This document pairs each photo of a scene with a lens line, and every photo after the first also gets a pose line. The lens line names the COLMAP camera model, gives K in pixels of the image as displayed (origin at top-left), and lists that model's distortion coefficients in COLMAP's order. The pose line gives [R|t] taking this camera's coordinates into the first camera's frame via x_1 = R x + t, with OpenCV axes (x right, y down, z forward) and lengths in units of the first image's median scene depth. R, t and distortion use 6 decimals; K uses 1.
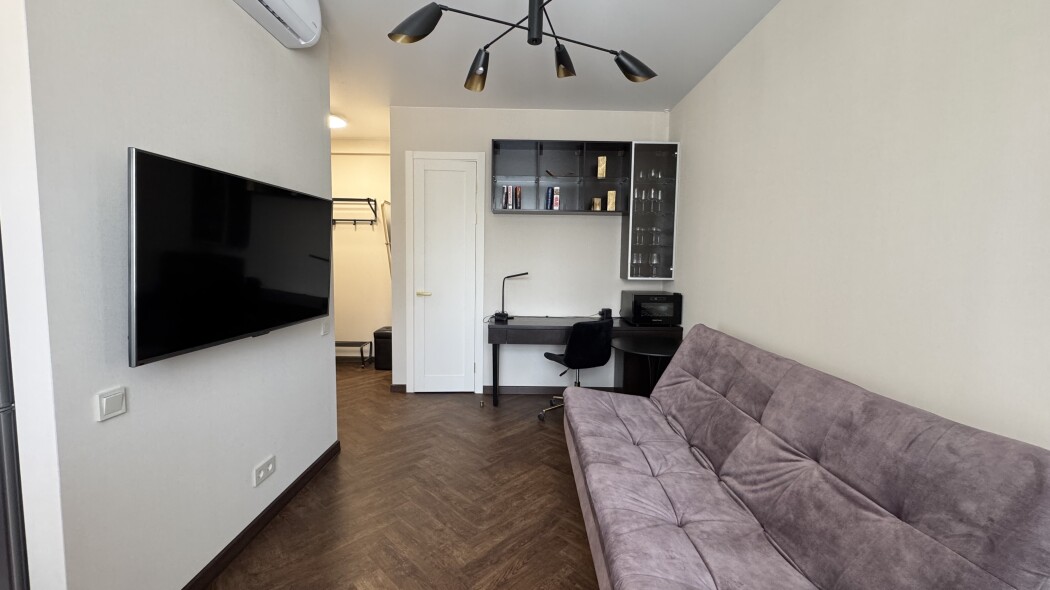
lens RADIAL K [[419.3, 0, 524.6], [0, 419.3, 292.6], [0, 0, 1]] dist [-0.000507, 0.000370]
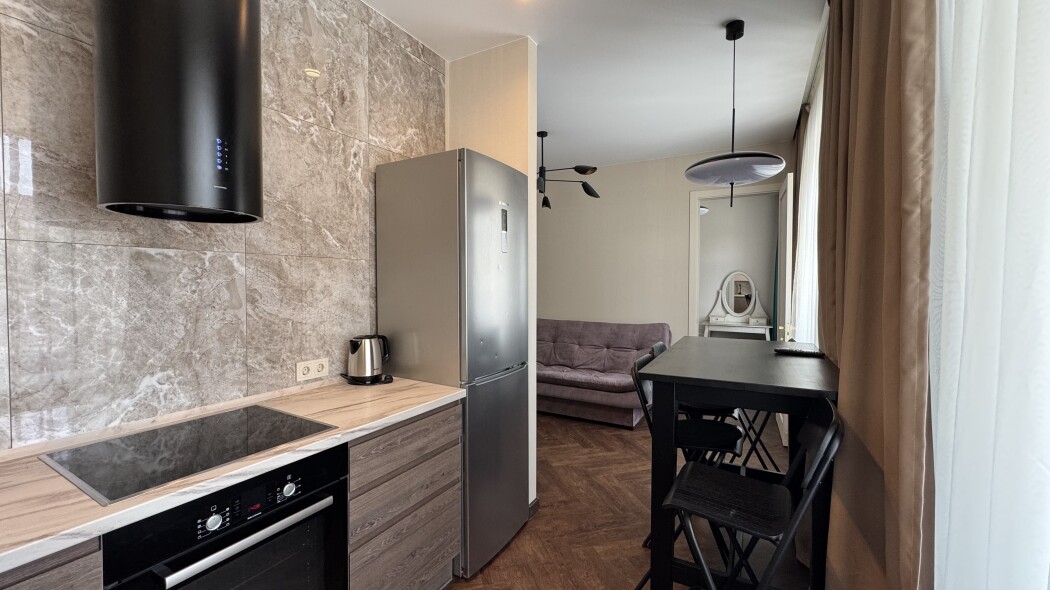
lens RADIAL K [[419.3, 0, 524.6], [0, 419.3, 292.6], [0, 0, 1]] dist [-0.000507, 0.000370]
pose [[0.495606, -0.035228, 0.867833, -1.287821], [0.074308, 0.997233, -0.001955, -0.028045], [-0.865363, 0.065456, 0.496853, -0.024783]]
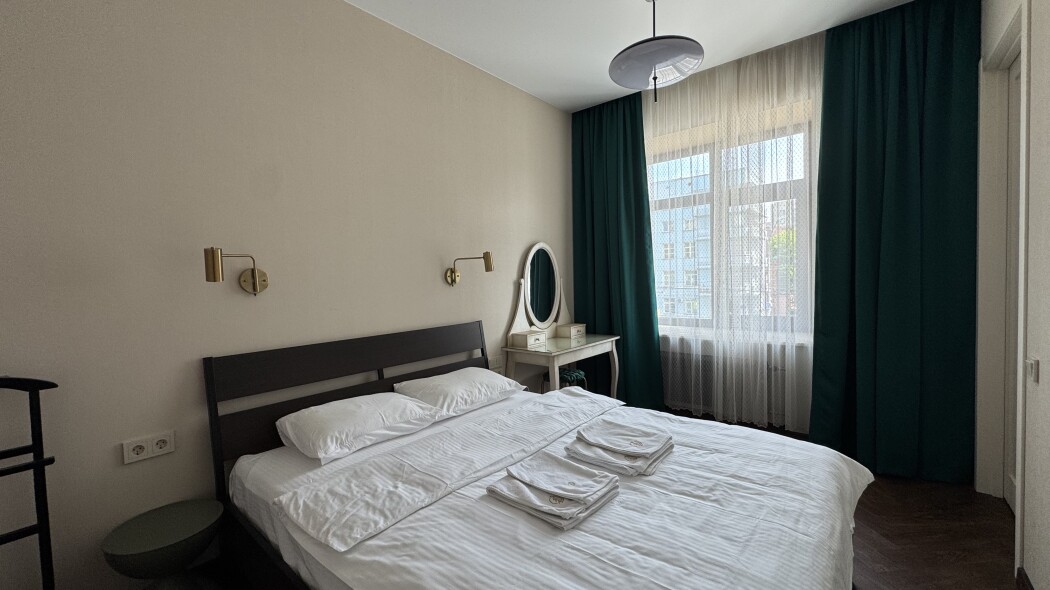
lens RADIAL K [[419.3, 0, 524.6], [0, 419.3, 292.6], [0, 0, 1]] dist [-0.000507, 0.000370]
pose [[-0.765118, -0.017353, 0.643656, 0.717081], [0.067767, 0.991915, 0.107297, -0.051942], [-0.640314, 0.125713, -0.757756, 1.149247]]
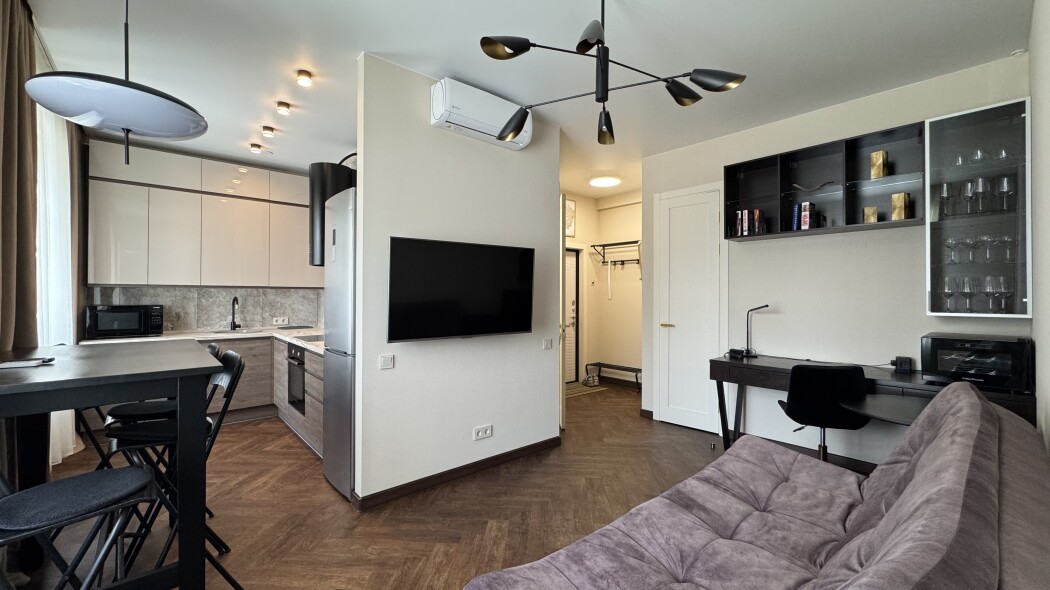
lens RADIAL K [[419.3, 0, 524.6], [0, 419.3, 292.6], [0, 0, 1]] dist [-0.000507, 0.000370]
pose [[0.656959, -0.017907, -0.753713, 0.468262], [-0.051845, 0.996278, -0.068859, 0.018123], [0.752141, 0.084314, 0.653586, 0.072550]]
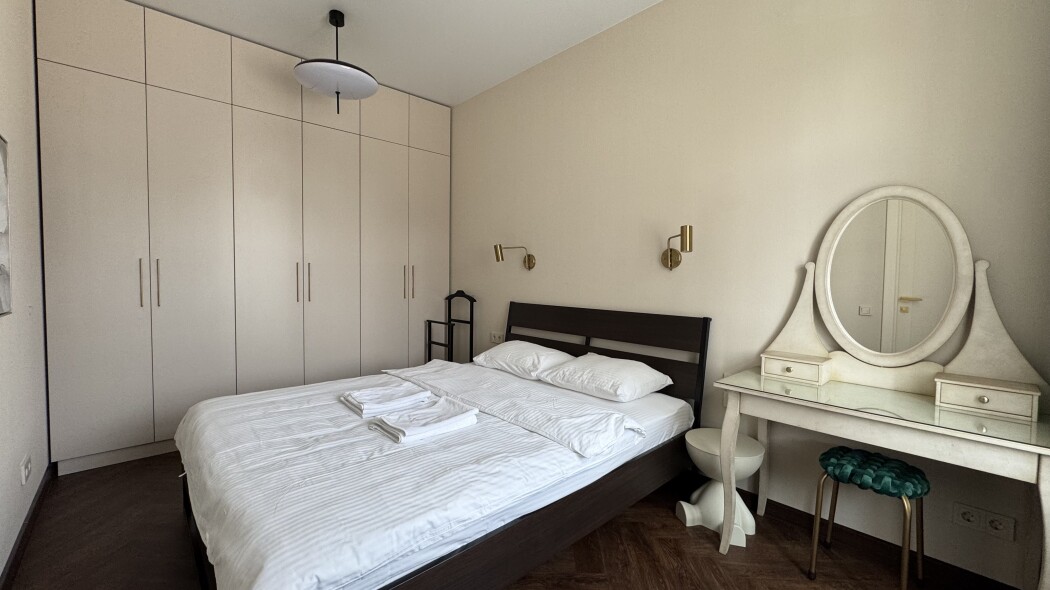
lens RADIAL K [[419.3, 0, 524.6], [0, 419.3, 292.6], [0, 0, 1]] dist [-0.000507, 0.000370]
pose [[0.730204, -0.035896, 0.682285, 0.689566], [0.053490, 0.998557, -0.004712, 0.068591], [-0.681132, 0.039936, 0.731071, 0.025409]]
